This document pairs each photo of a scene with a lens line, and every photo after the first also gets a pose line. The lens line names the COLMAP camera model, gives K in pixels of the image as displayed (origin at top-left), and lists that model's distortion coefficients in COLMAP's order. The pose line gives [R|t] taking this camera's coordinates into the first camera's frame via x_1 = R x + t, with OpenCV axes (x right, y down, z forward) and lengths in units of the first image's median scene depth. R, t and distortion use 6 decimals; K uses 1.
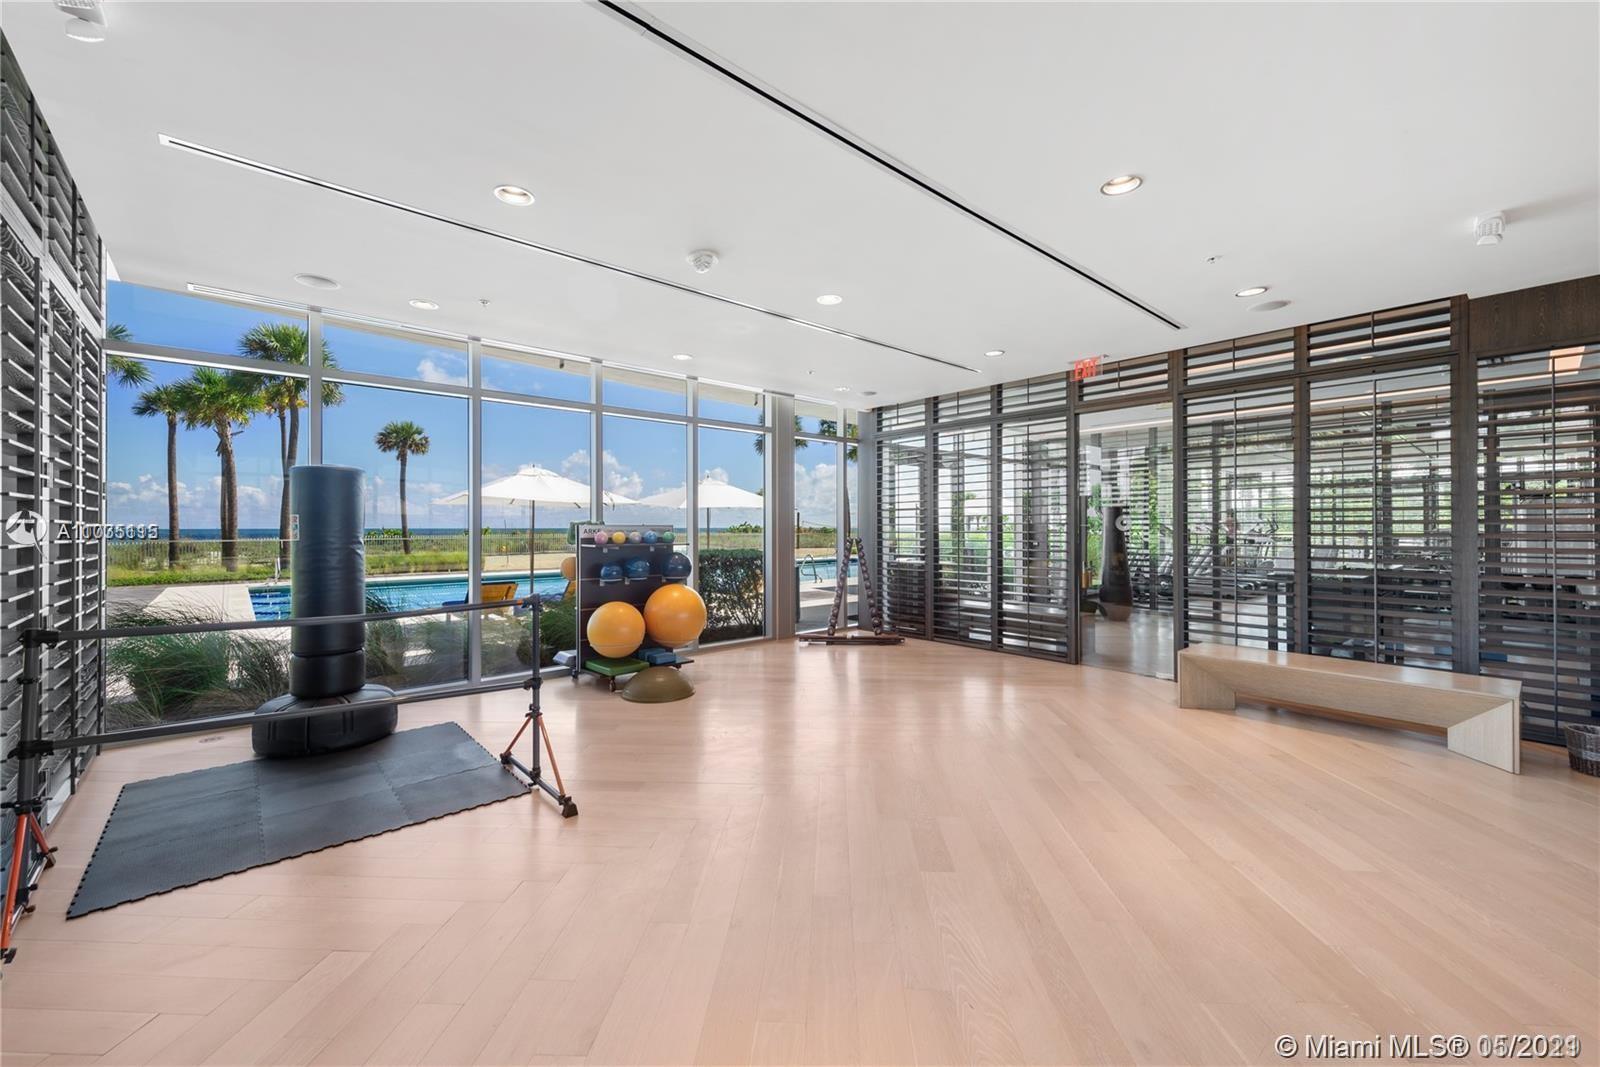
lens RADIAL K [[616.2, 0, 800.0], [0, 616.2, 533.5], [0, 0, 1]] dist [0.000648, 0.000192]
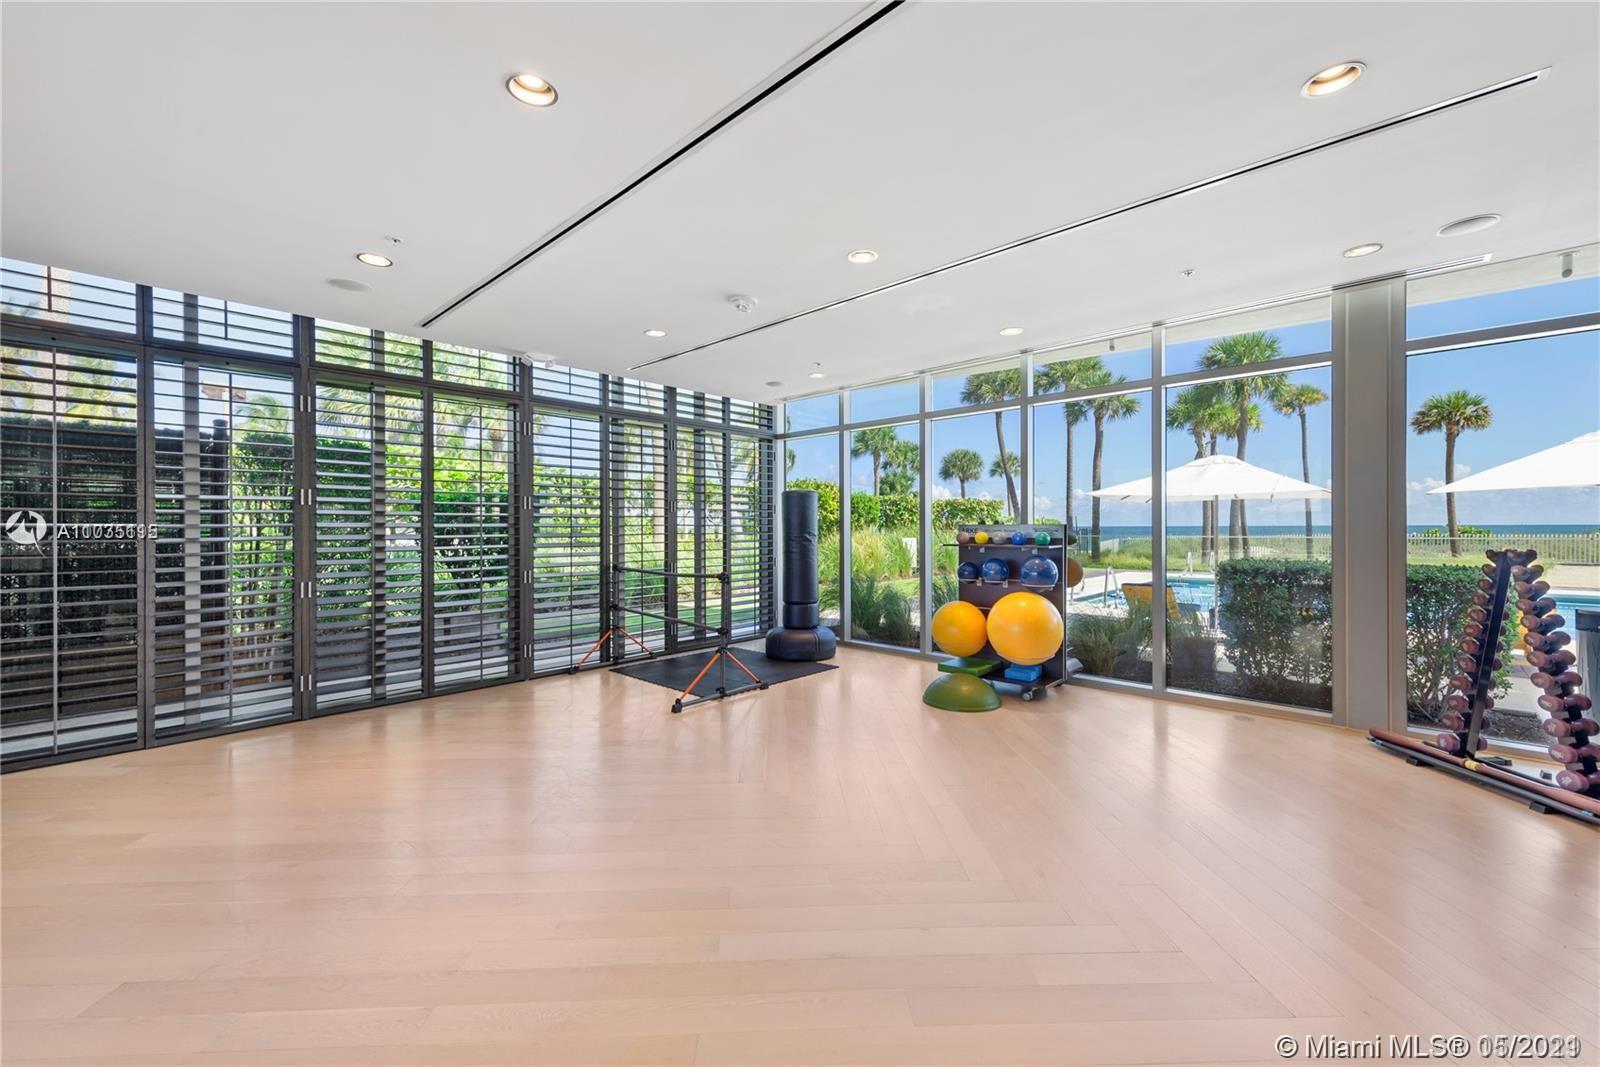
lens RADIAL K [[616.2, 0, 800.0], [0, 616.2, 533.5], [0, 0, 1]] dist [0.000648, 0.000192]
pose [[0.132558, 0.009971, -0.991125, 0.142123], [-0.004528, 0.999945, 0.009455, -0.001658], [0.991165, 0.003235, 0.132596, 0.130371]]
